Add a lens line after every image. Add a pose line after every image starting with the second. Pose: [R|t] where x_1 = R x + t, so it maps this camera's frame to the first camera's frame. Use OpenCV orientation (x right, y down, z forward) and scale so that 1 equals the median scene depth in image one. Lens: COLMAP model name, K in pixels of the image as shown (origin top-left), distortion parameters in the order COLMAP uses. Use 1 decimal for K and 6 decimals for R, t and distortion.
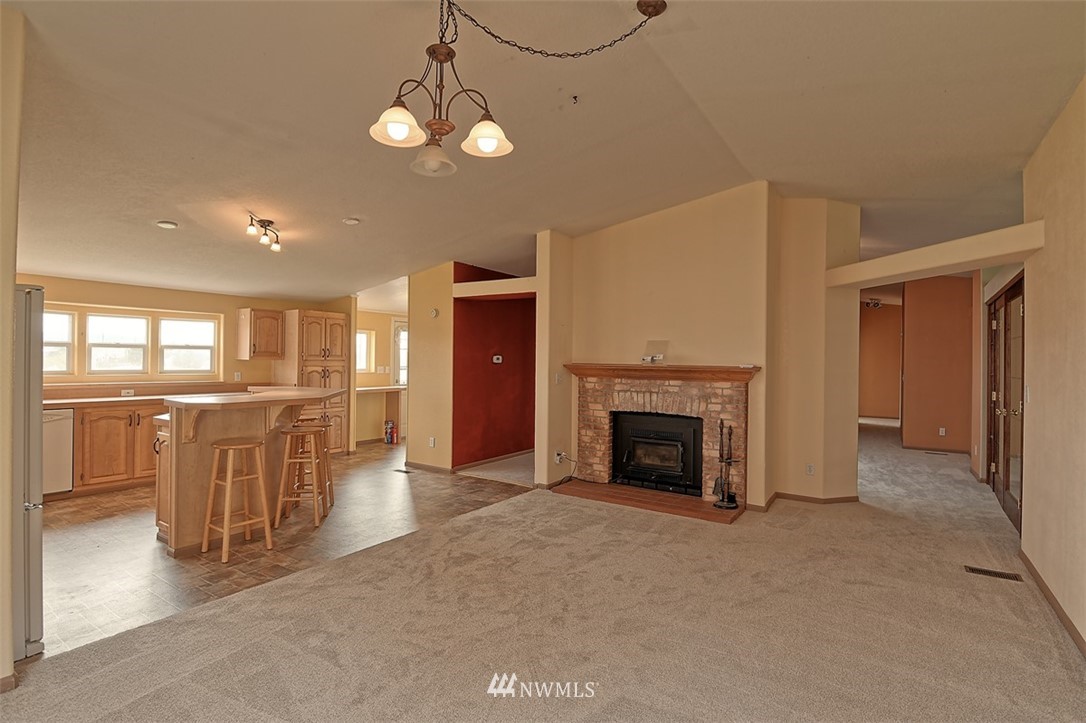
lens RADIAL K [[529.8, 0, 543.1], [0, 529.8, 359.6], [0, 0, 1]] dist [-0.016979, -0.002481]
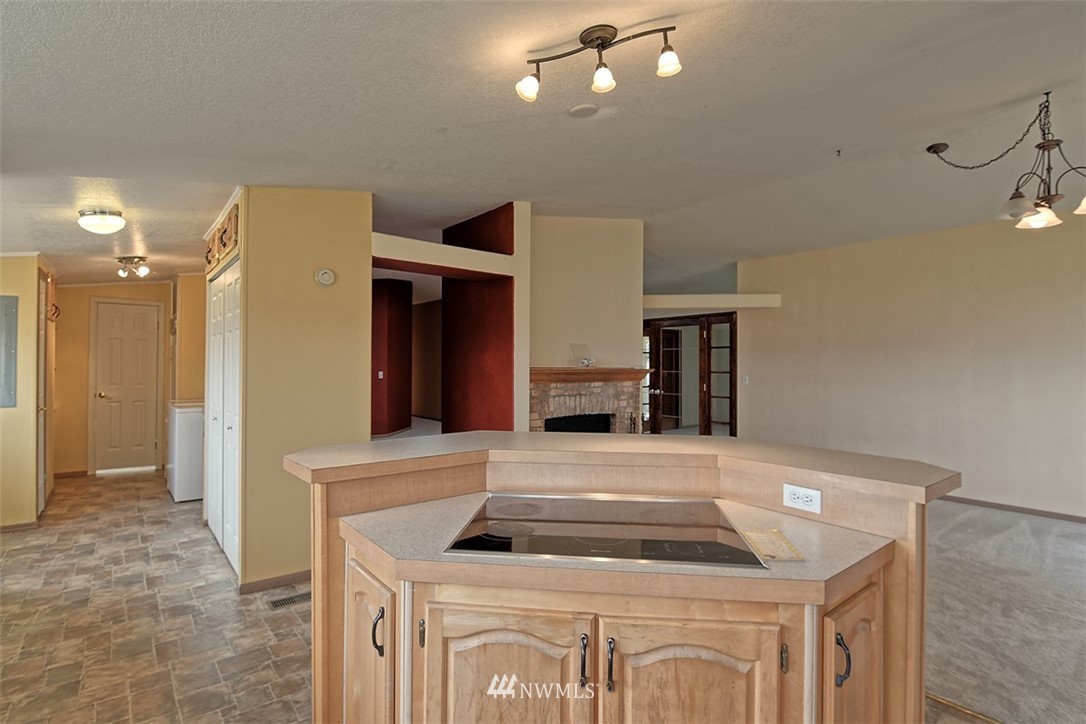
lens RADIAL K [[529.8, 0, 542.8], [0, 529.8, 366.8], [0, 0, 1]] dist [-0.016979, -0.002481]
pose [[0.306777, -0.013409, 0.951687, -0.772529], [0.000100, 0.999901, 0.014057, -0.005890], [-0.951781, -0.004217, 0.306748, 0.754225]]
